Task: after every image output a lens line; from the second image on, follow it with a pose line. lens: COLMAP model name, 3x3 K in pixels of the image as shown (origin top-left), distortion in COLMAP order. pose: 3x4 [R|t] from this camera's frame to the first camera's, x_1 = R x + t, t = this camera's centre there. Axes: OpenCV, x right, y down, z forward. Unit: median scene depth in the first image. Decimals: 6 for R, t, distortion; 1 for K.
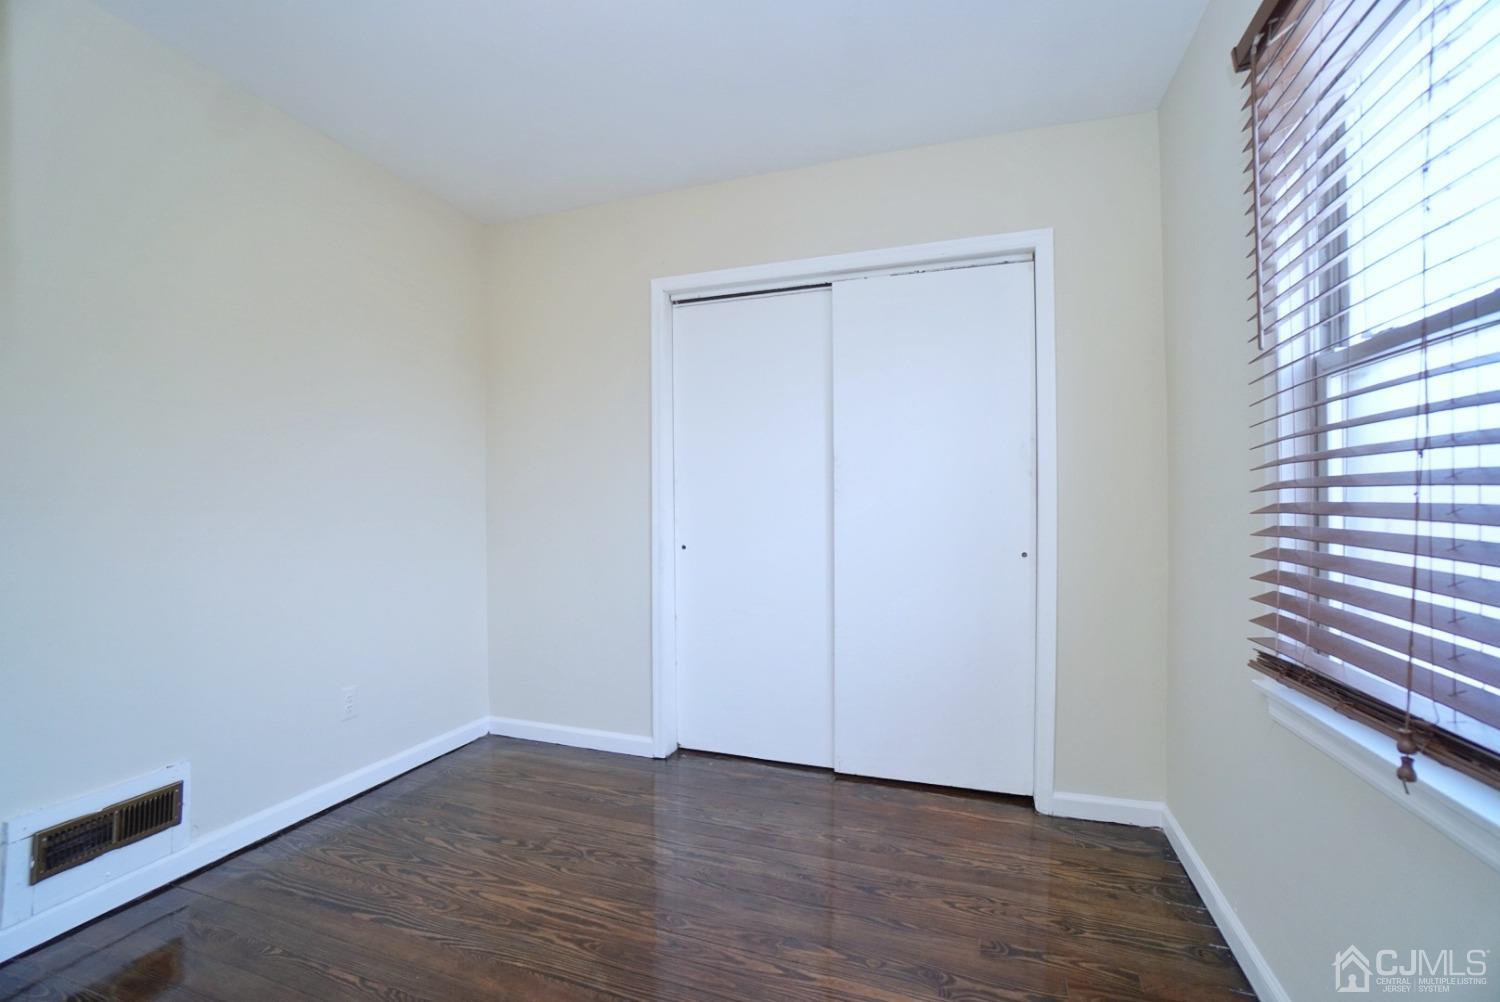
lens RADIAL K [[663.6, 0, 738.8], [0, 663.6, 494.6], [0, 0, 1]] dist [-0.060200, 0.021739]
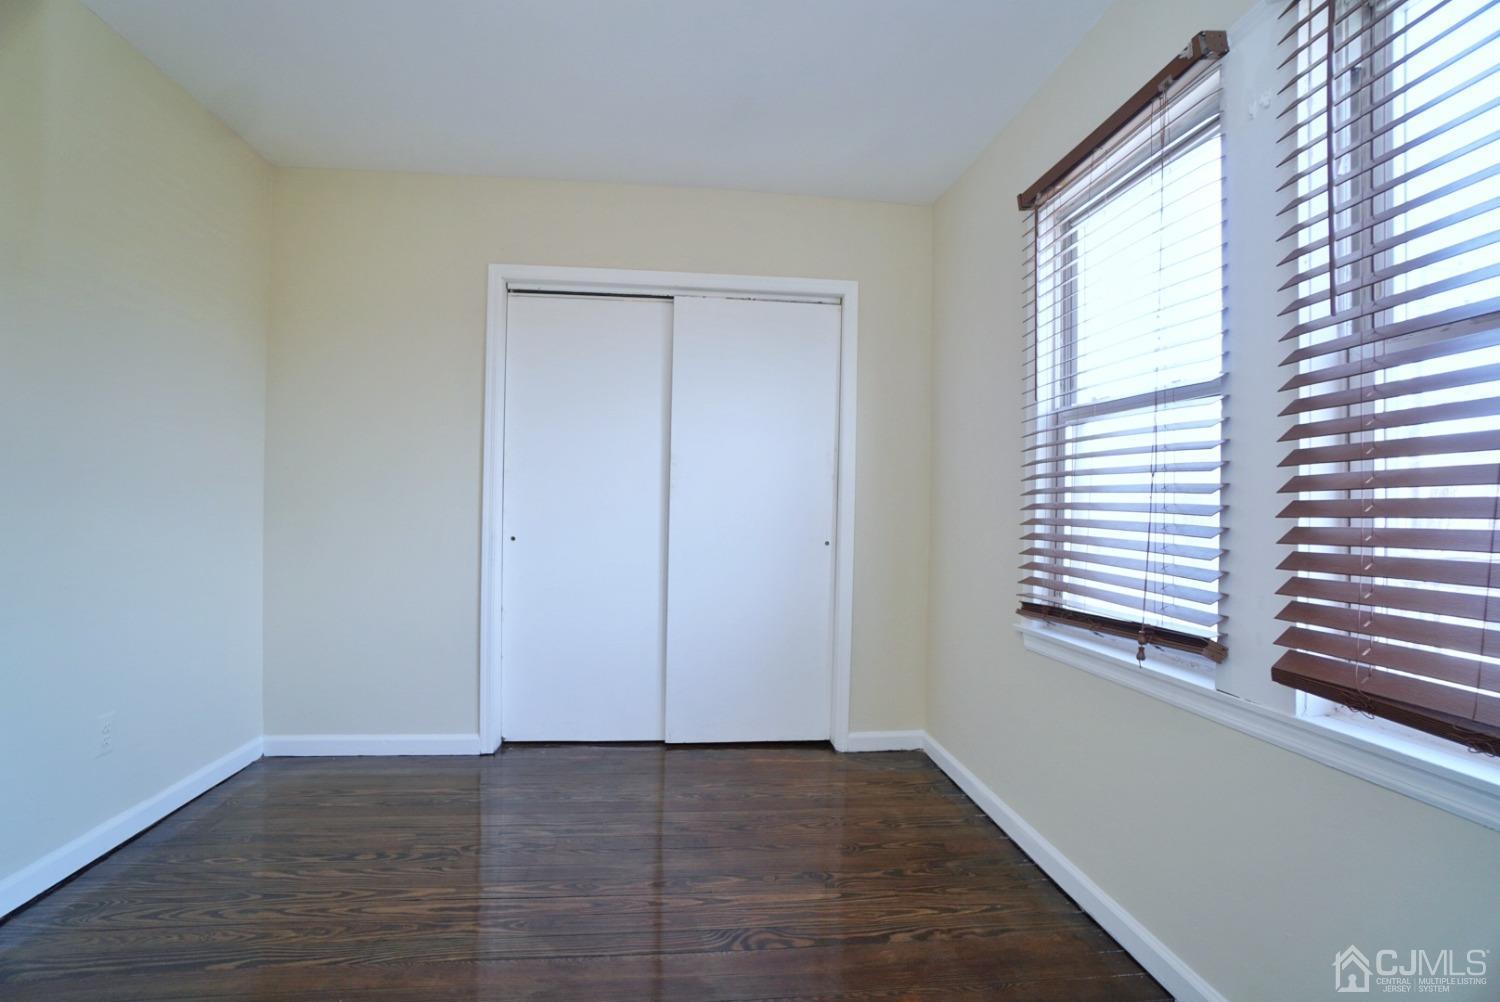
lens RADIAL K [[663.6, 0, 743.2], [0, 663.6, 493.0], [0, 0, 1]] dist [-0.060200, 0.021739]
pose [[0.898440, 0.027007, 0.438266, -0.279455], [-0.027177, 0.999613, -0.005887, 0.010492], [-0.438255, -0.006622, 0.898826, -0.048822]]
